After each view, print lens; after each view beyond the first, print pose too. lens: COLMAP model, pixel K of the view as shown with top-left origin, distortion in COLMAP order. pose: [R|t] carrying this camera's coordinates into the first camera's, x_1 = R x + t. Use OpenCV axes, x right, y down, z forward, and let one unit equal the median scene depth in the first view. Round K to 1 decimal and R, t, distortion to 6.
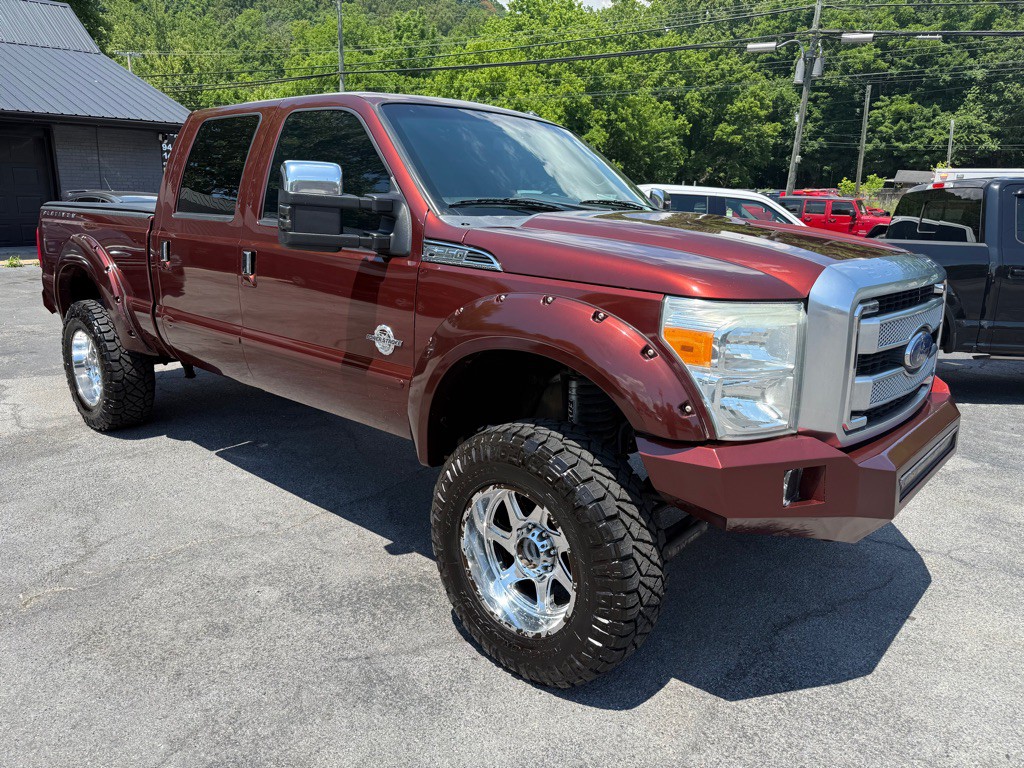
lens RADIAL K [[731.1, 0, 512.0], [0, 731.1, 384.0], [0, 0, 1]] dist [0.009142, -0.017286]
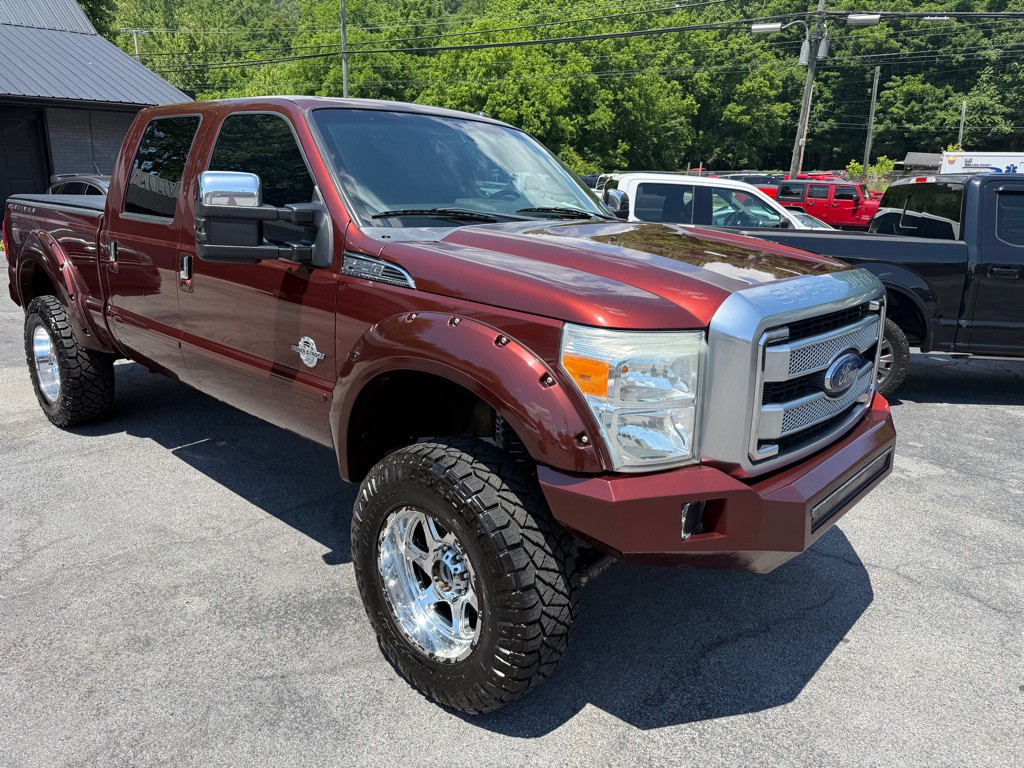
lens RADIAL K [[733.4, 0, 512.2], [0, 733.4, 371.6], [0, 0, 1]] dist [0.000508, -0.007996]
pose [[0.999870, 0.008371, -0.013745, 0.094619], [-0.008203, 0.999891, 0.012264, -0.040576], [0.013847, -0.012150, 0.999830, 0.015483]]
